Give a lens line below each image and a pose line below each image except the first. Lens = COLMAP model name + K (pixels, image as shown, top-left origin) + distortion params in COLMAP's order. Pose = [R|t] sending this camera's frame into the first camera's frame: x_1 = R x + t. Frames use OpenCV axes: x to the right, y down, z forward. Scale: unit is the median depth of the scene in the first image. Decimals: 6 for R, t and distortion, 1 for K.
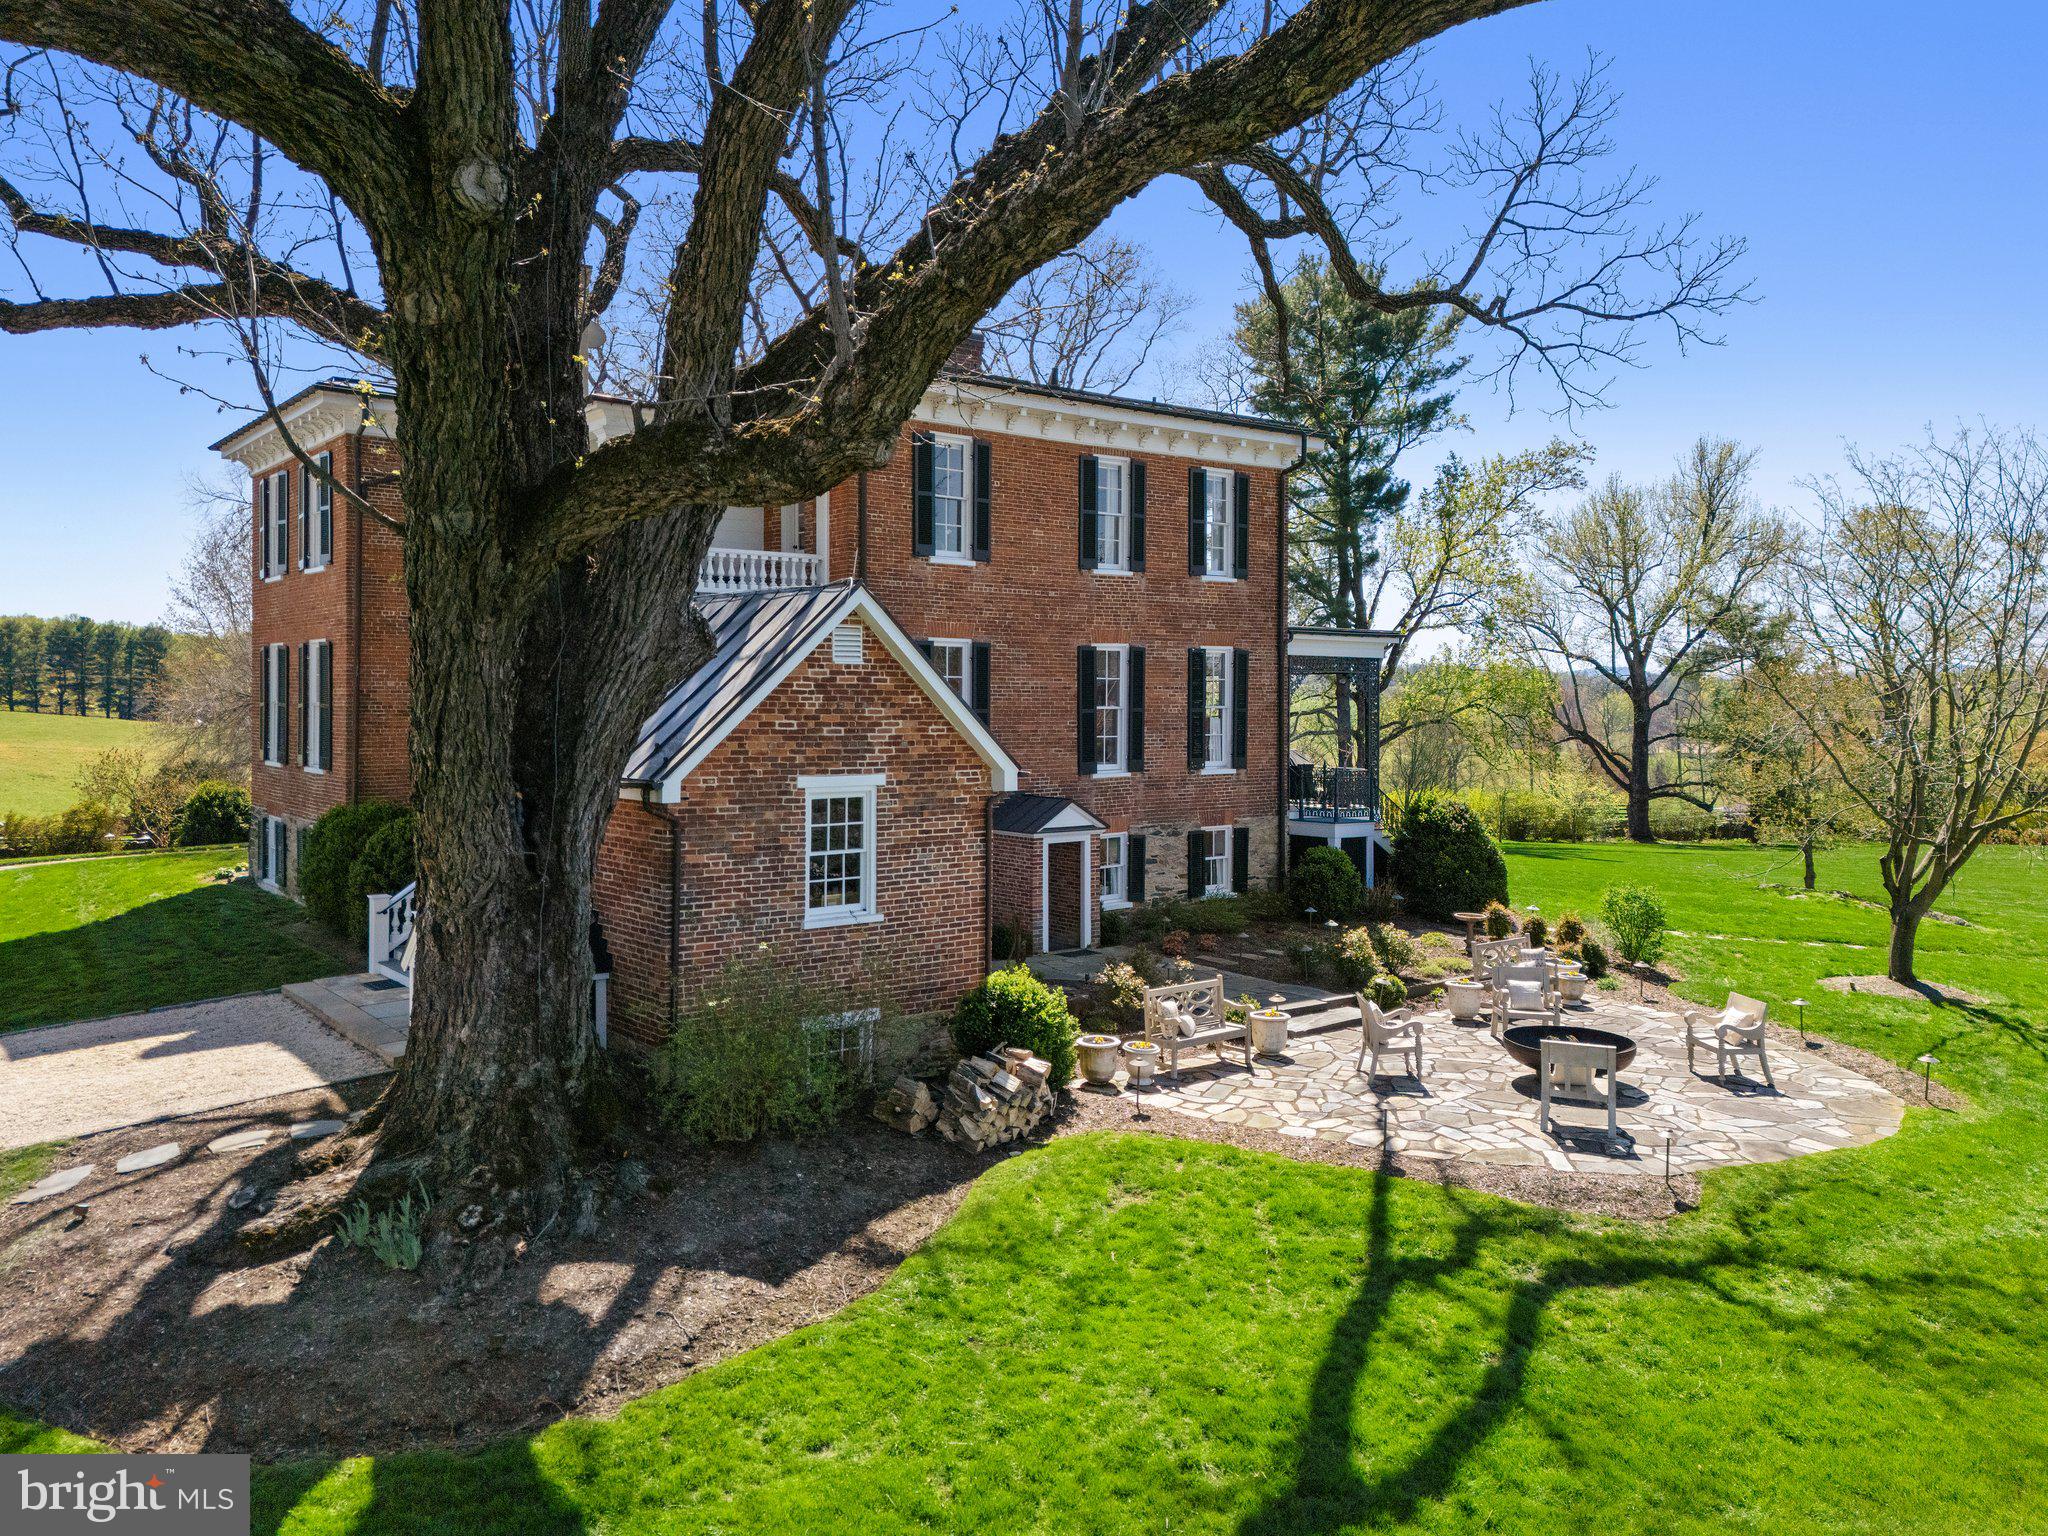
lens RADIAL K [[1440.5, 0, 1024.0], [0, 1440.5, 768.0], [0, 0, 1]] dist [0.100965, -0.086513]
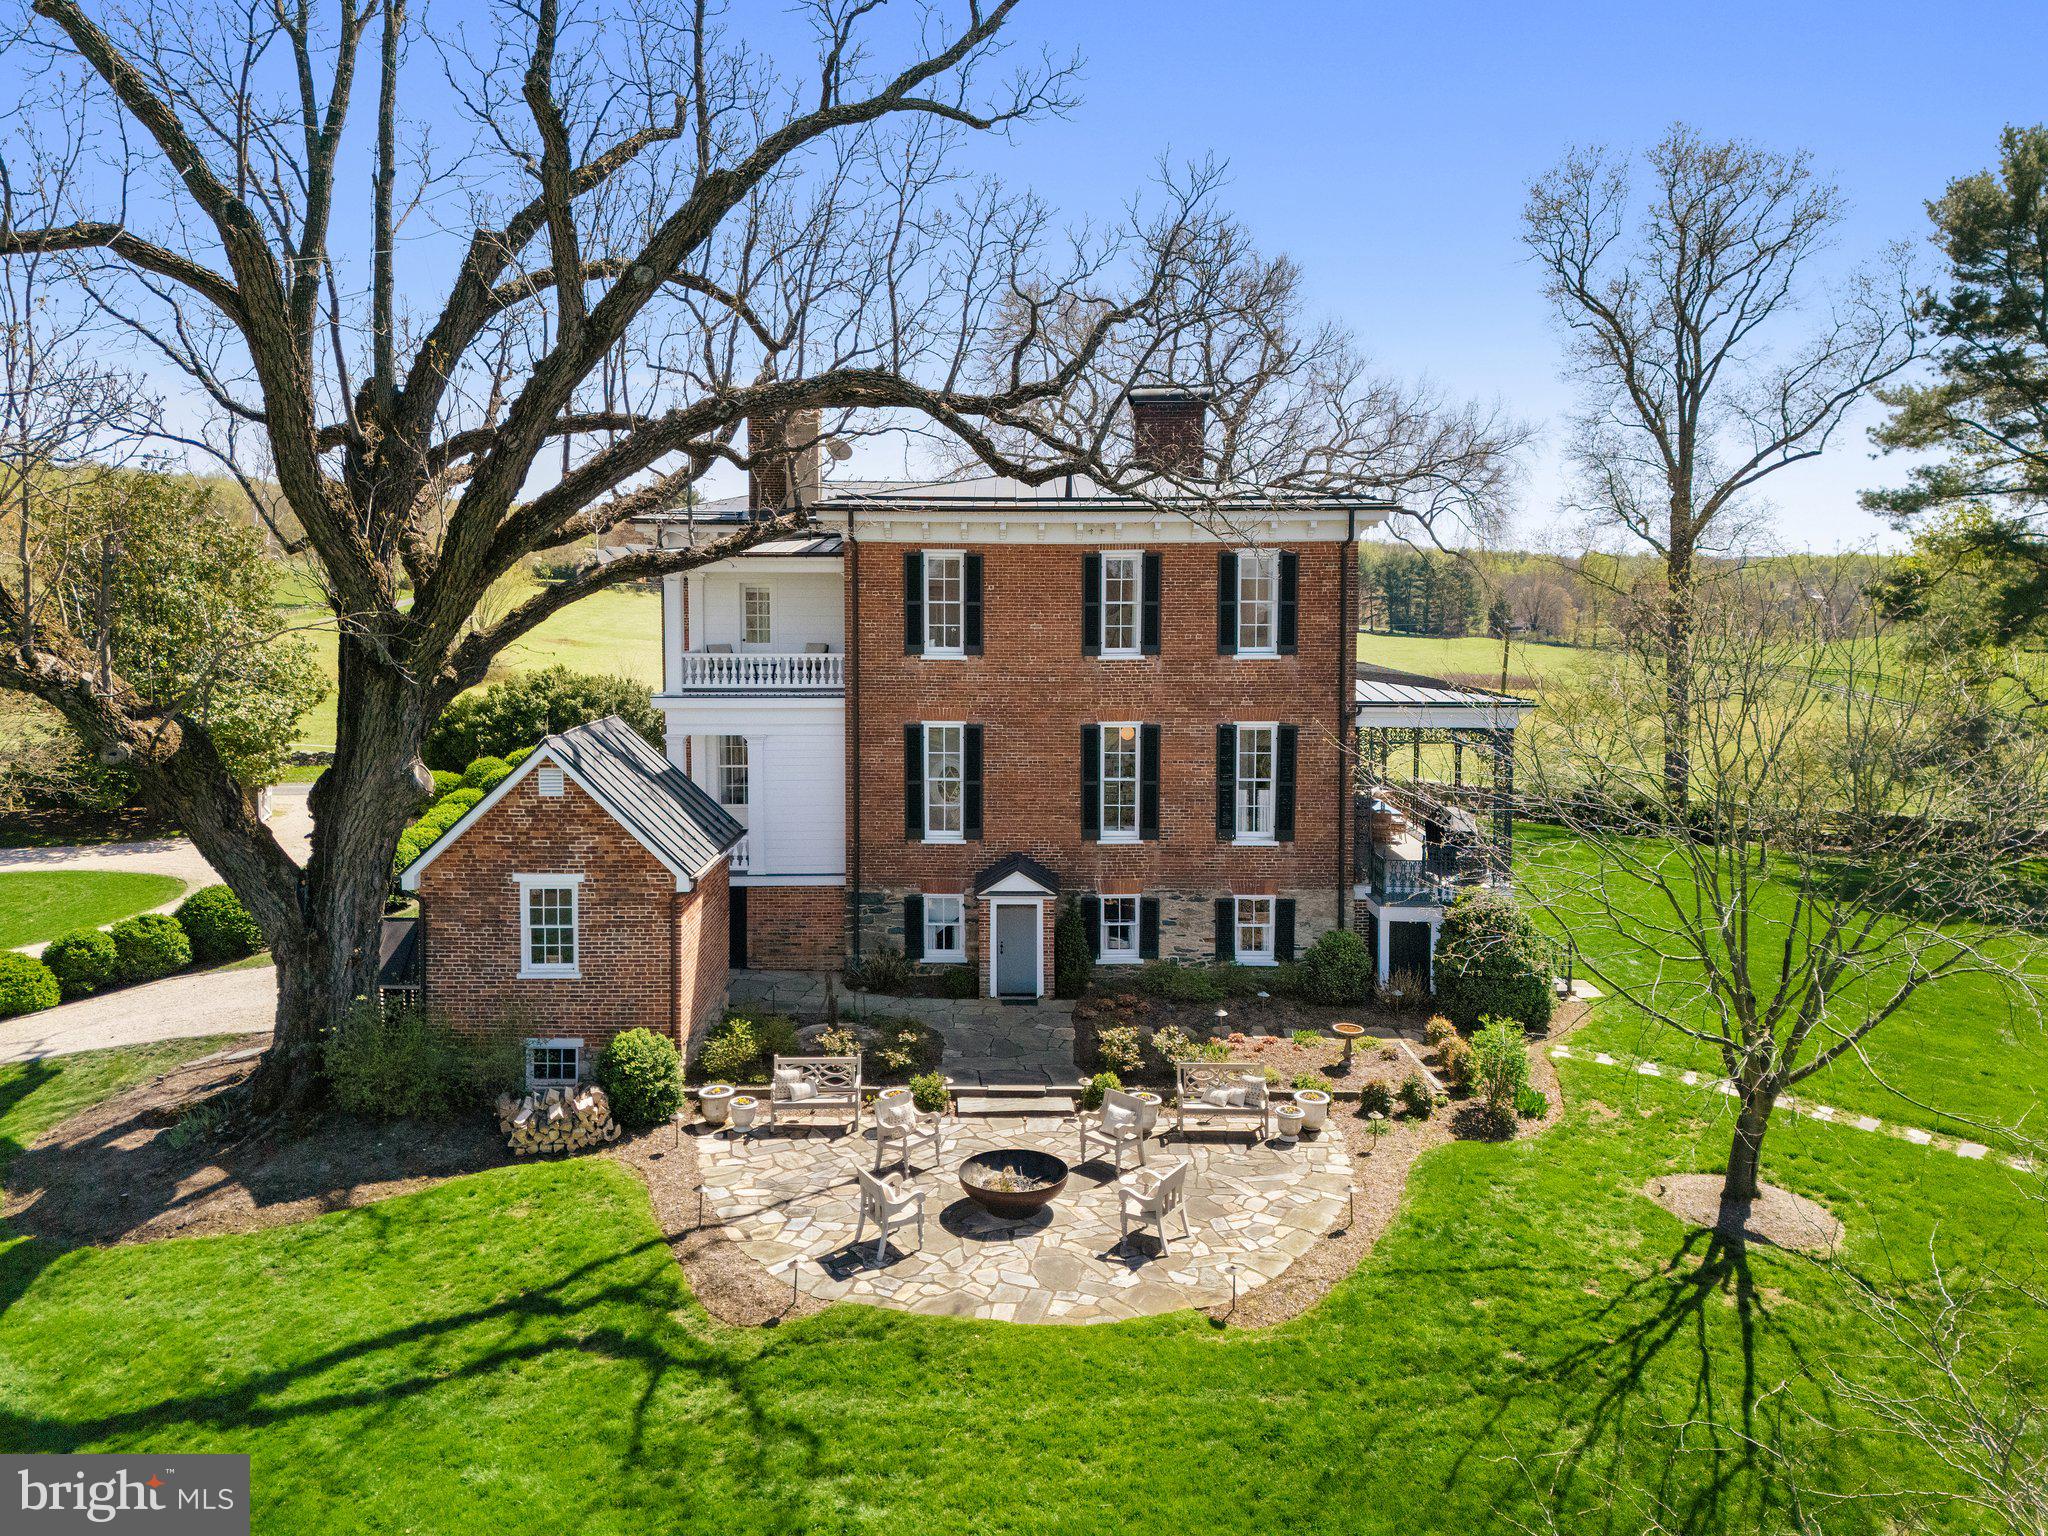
lens RADIAL K [[1443.3, 0, 1024.0], [0, 1443.3, 768.0], [0, 0, 1]] dist [0.046069, -0.024609]
pose [[0.801807, 0.065099, -0.594026, 1.095170], [-0.027869, 0.997041, 0.071648, -0.215082], [0.596932, -0.040893, 0.801249, 0.142441]]
